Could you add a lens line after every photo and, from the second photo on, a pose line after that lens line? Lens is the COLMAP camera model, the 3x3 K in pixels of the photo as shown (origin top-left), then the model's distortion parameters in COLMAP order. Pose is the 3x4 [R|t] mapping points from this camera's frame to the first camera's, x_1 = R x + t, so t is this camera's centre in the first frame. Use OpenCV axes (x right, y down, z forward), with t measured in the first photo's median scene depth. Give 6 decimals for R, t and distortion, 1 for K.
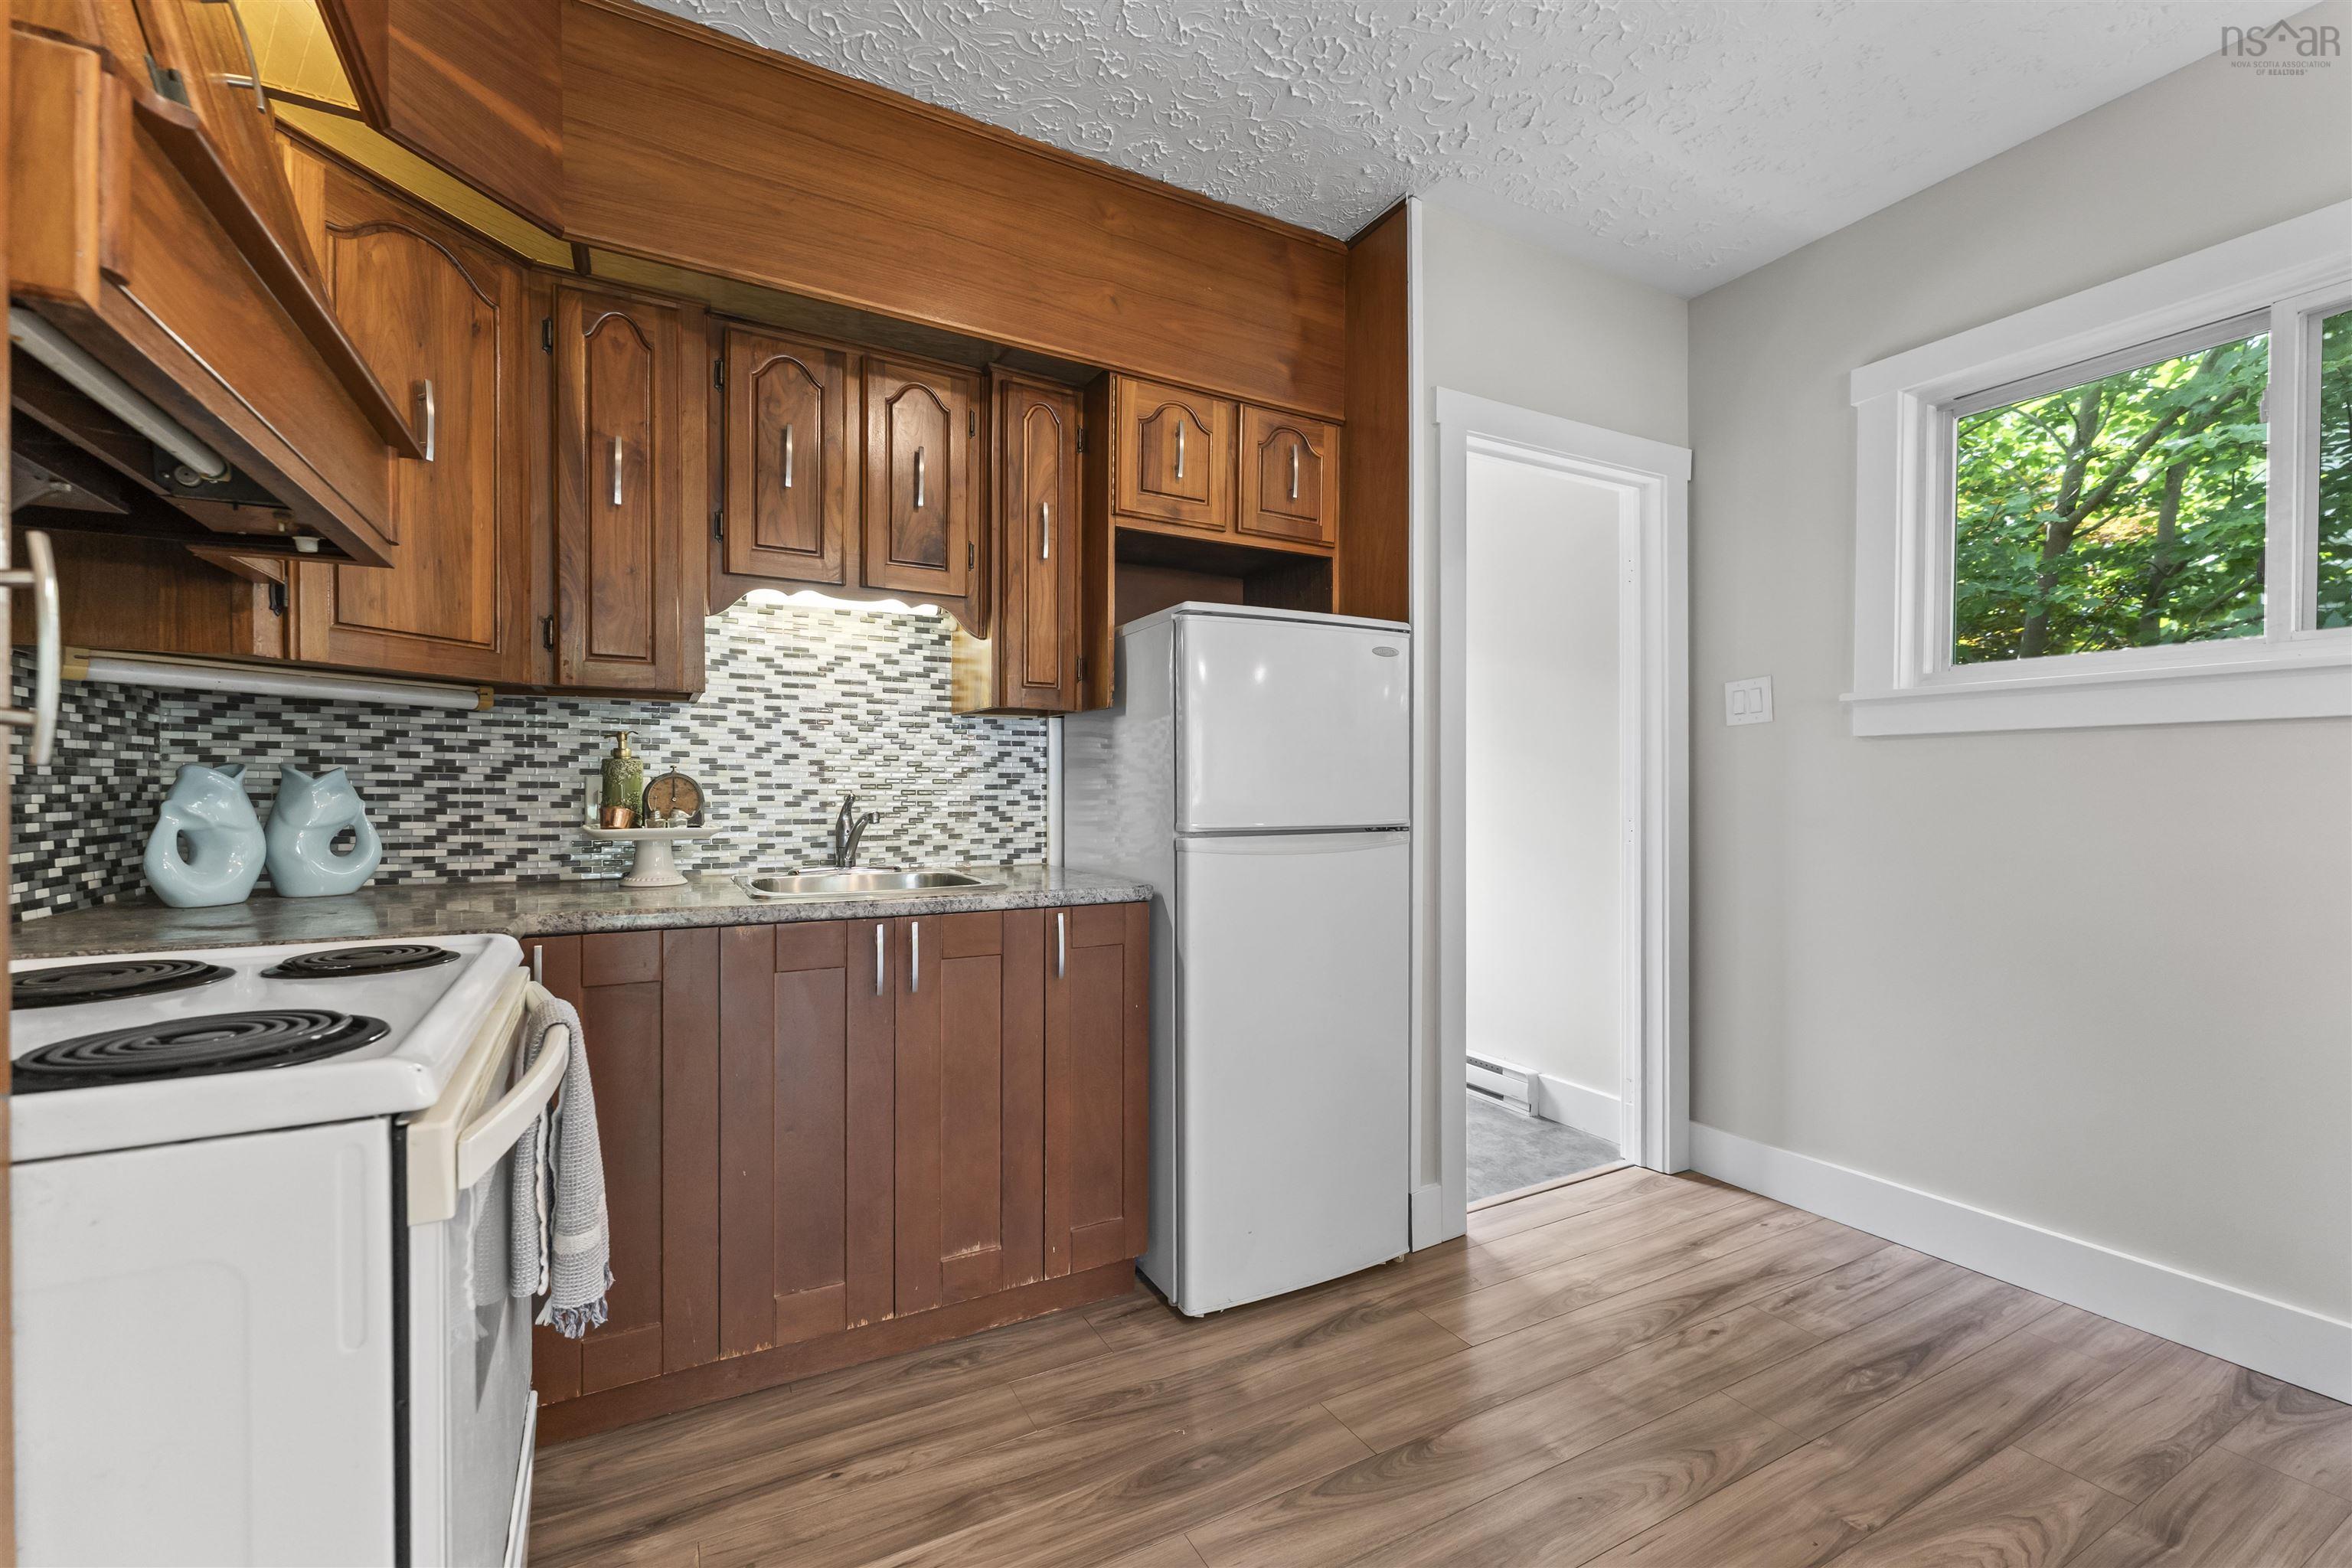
lens RADIAL K [[946.4, 0, 1157.2], [0, 946.4, 791.3], [0, 0, 1]] dist [-0.000237, 0.000746]
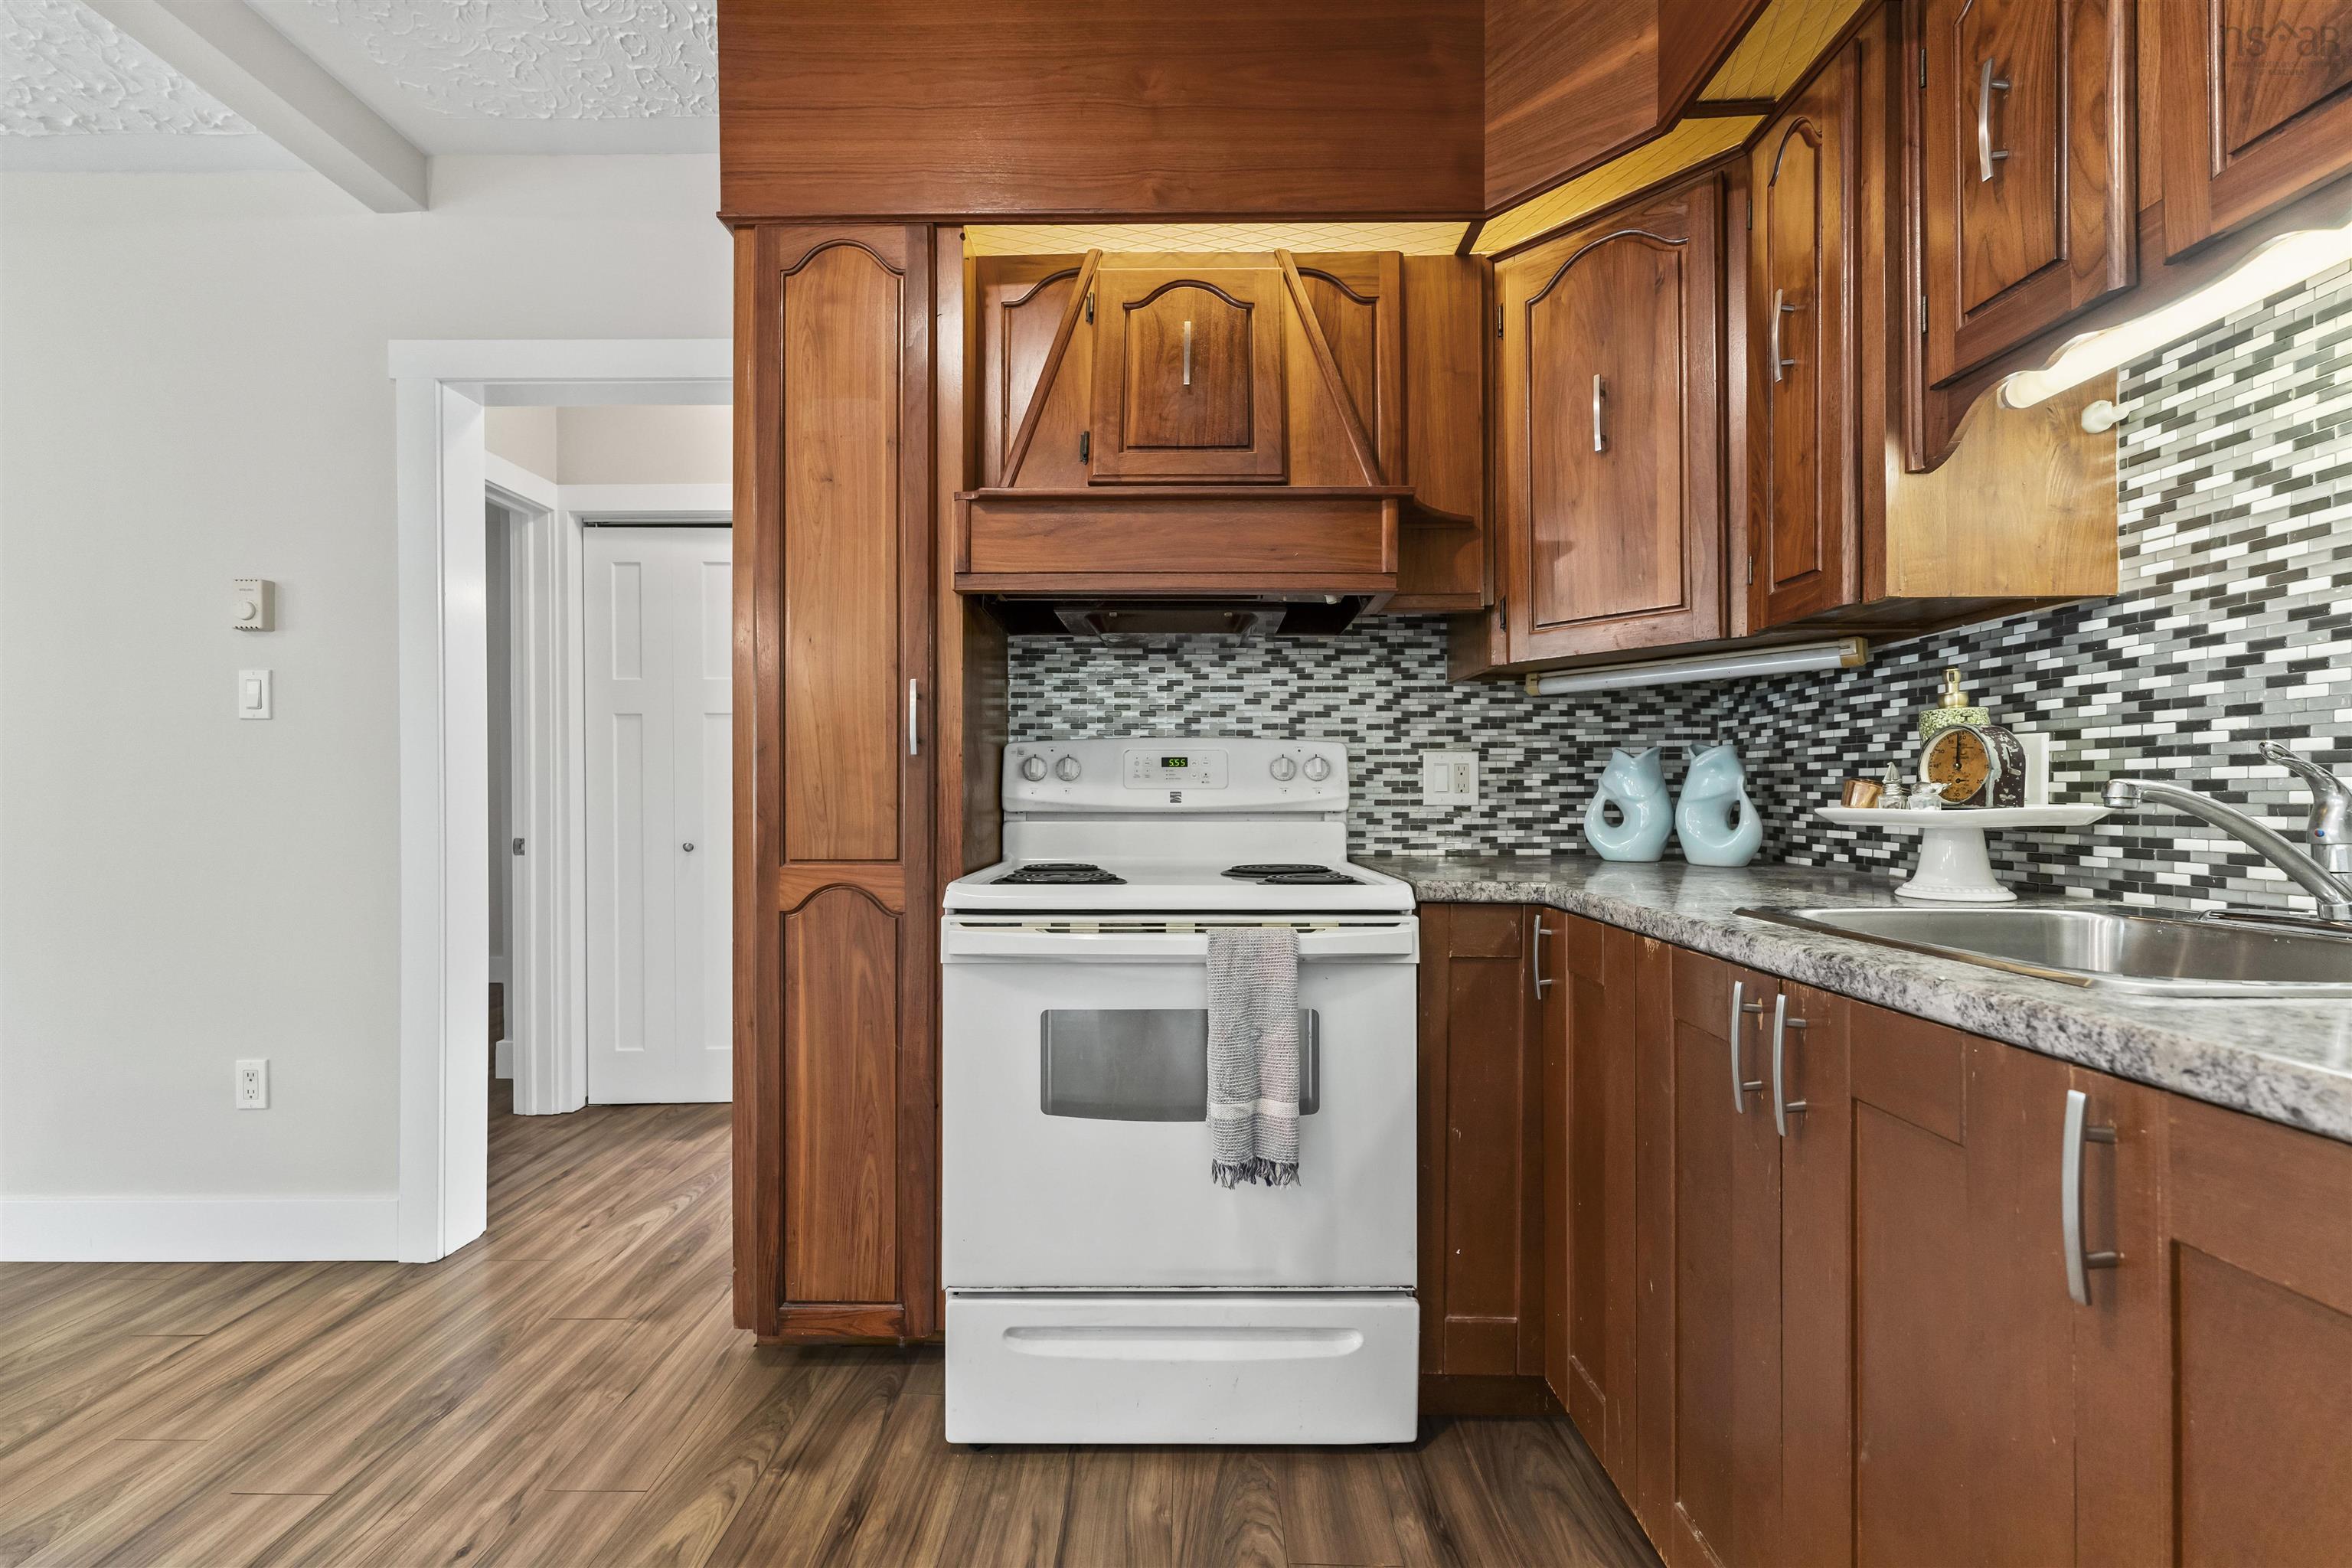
lens RADIAL K [[946.4, 0, 1159.4], [0, 946.4, 790.0], [0, 0, 1]] dist [-0.000237, 0.000746]
pose [[-0.484163, -0.009031, -0.874931, 0.303369], [-0.003142, 0.999958, -0.008583, 0.031670], [0.874972, -0.001406, -0.484171, 0.842710]]
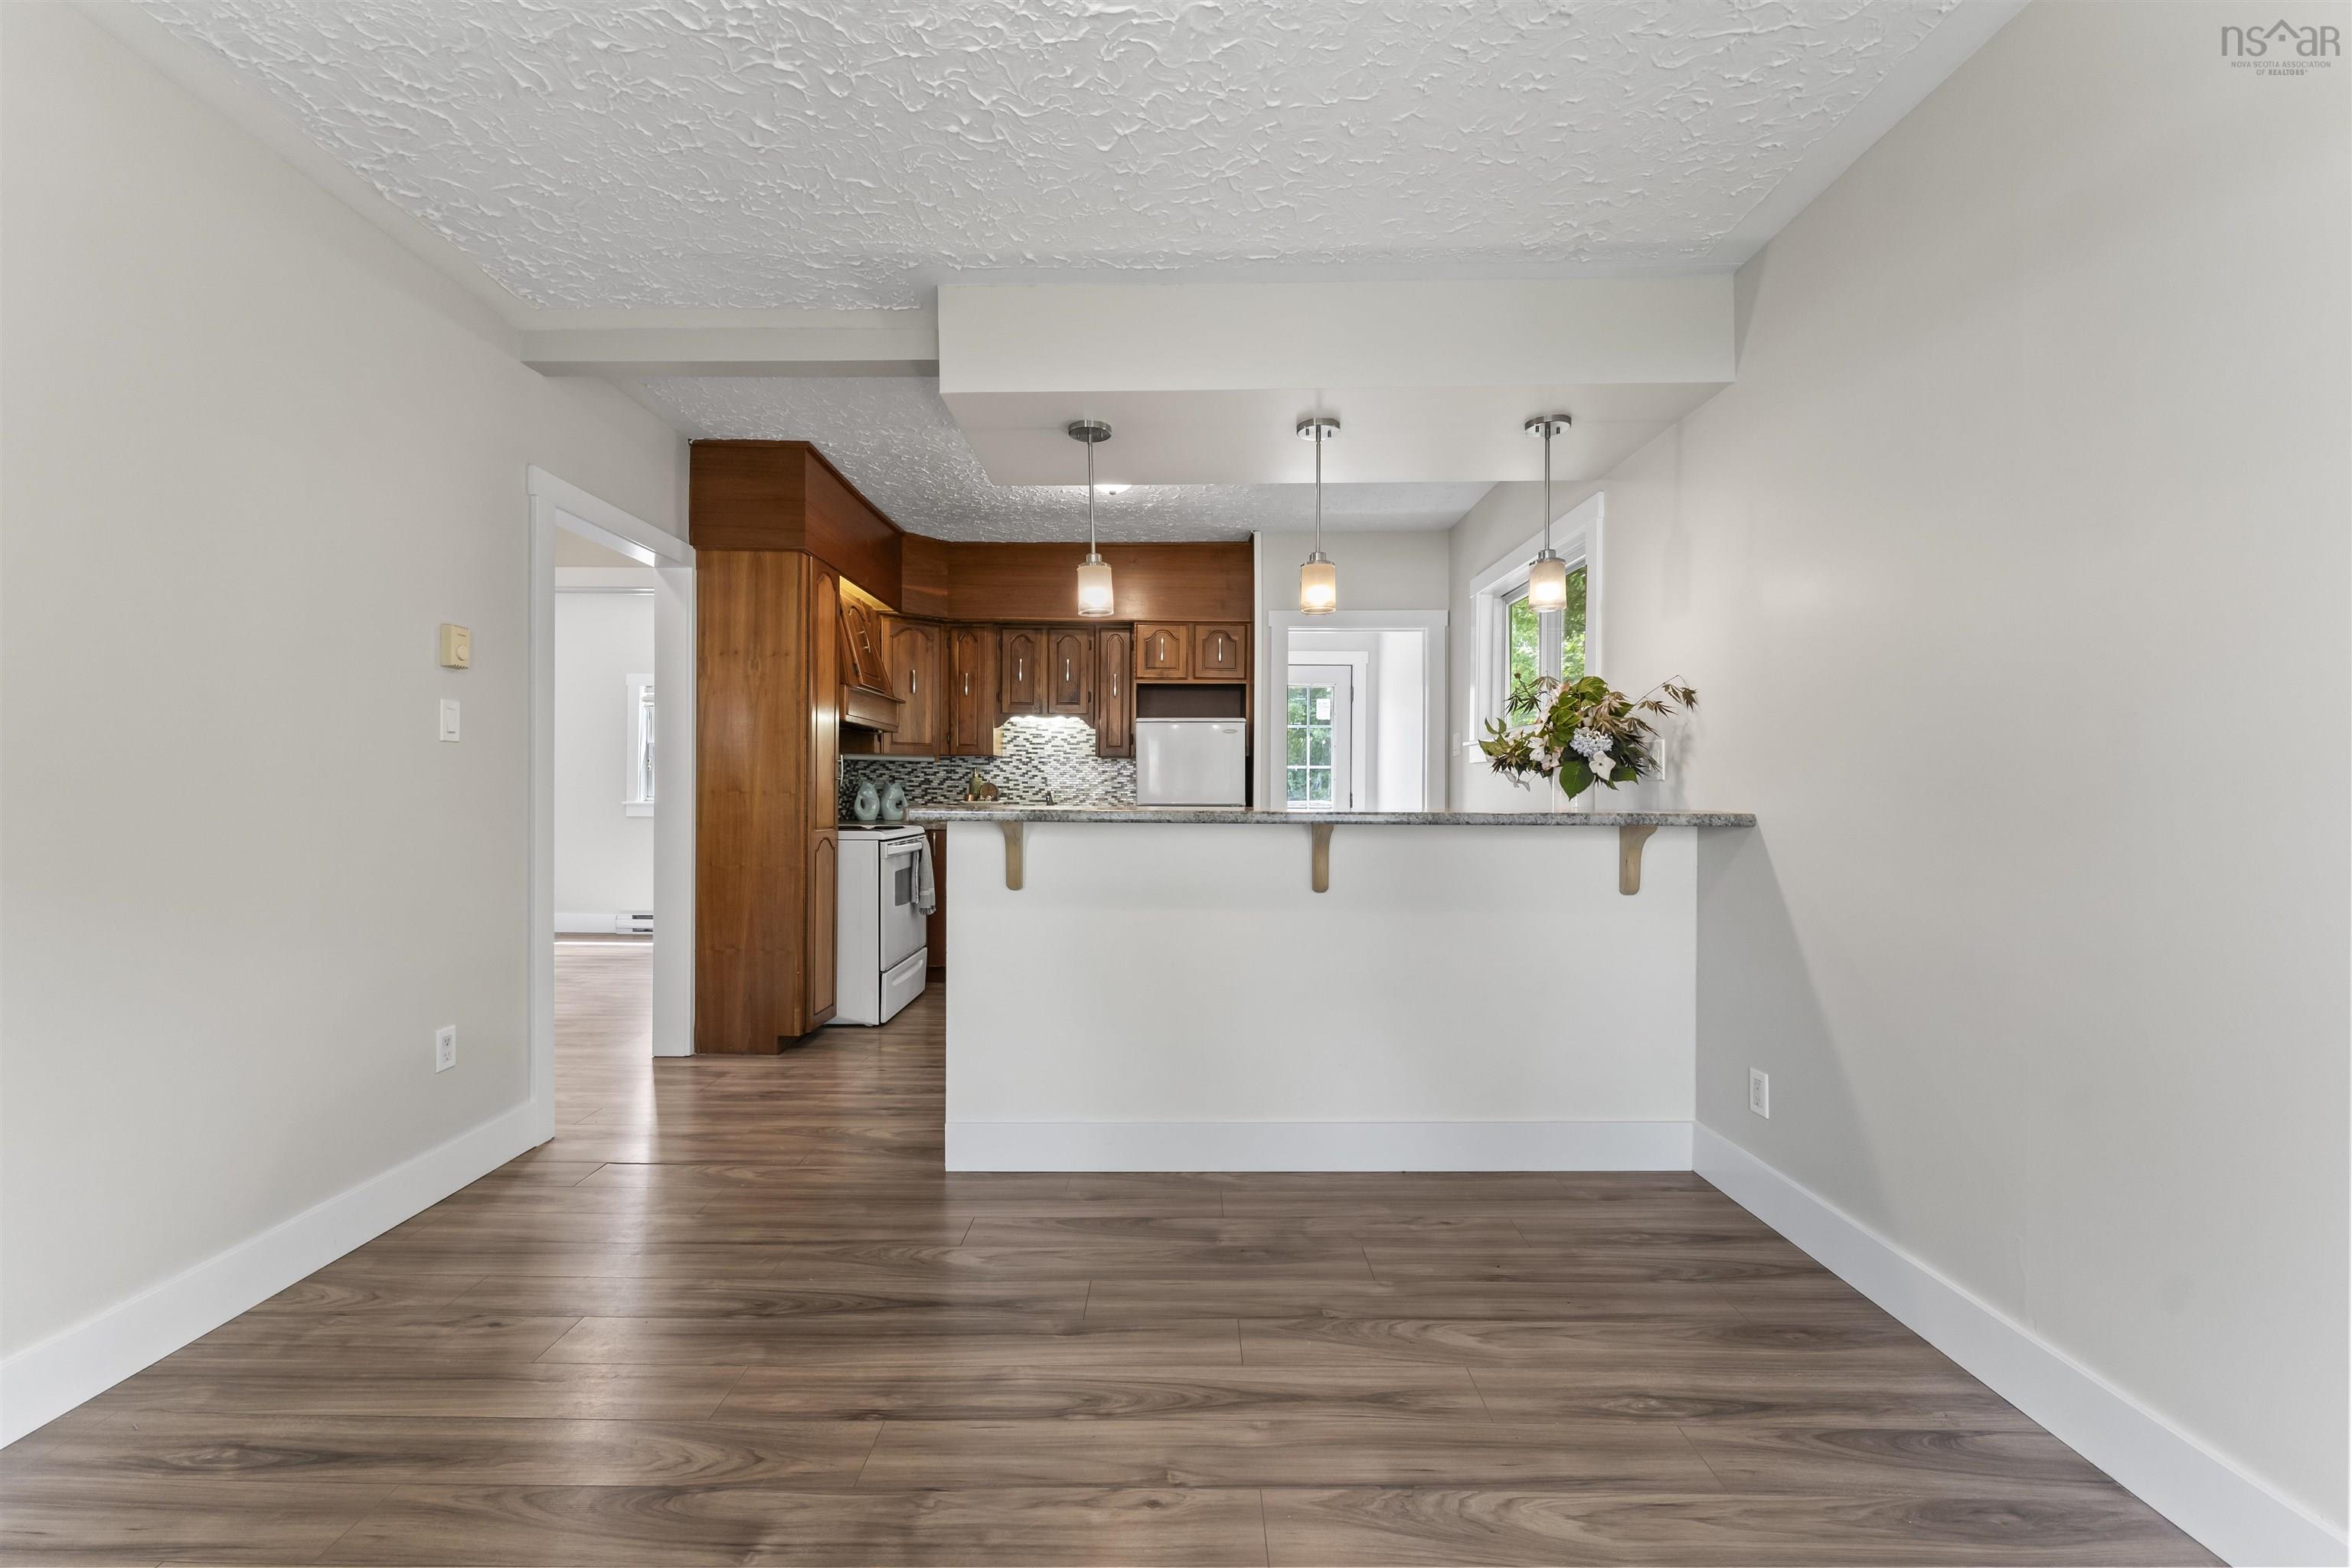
lens RADIAL K [[946.4, 0, 1167.3], [0, 946.4, 781.8], [0, 0, 1]] dist [-0.000237, 0.000746]
pose [[0.876196, -0.000410, -0.481954, 1.323018], [-0.006109, 0.999910, -0.011958, 0.008654], [0.481915, 0.013422, 0.876115, -1.223450]]
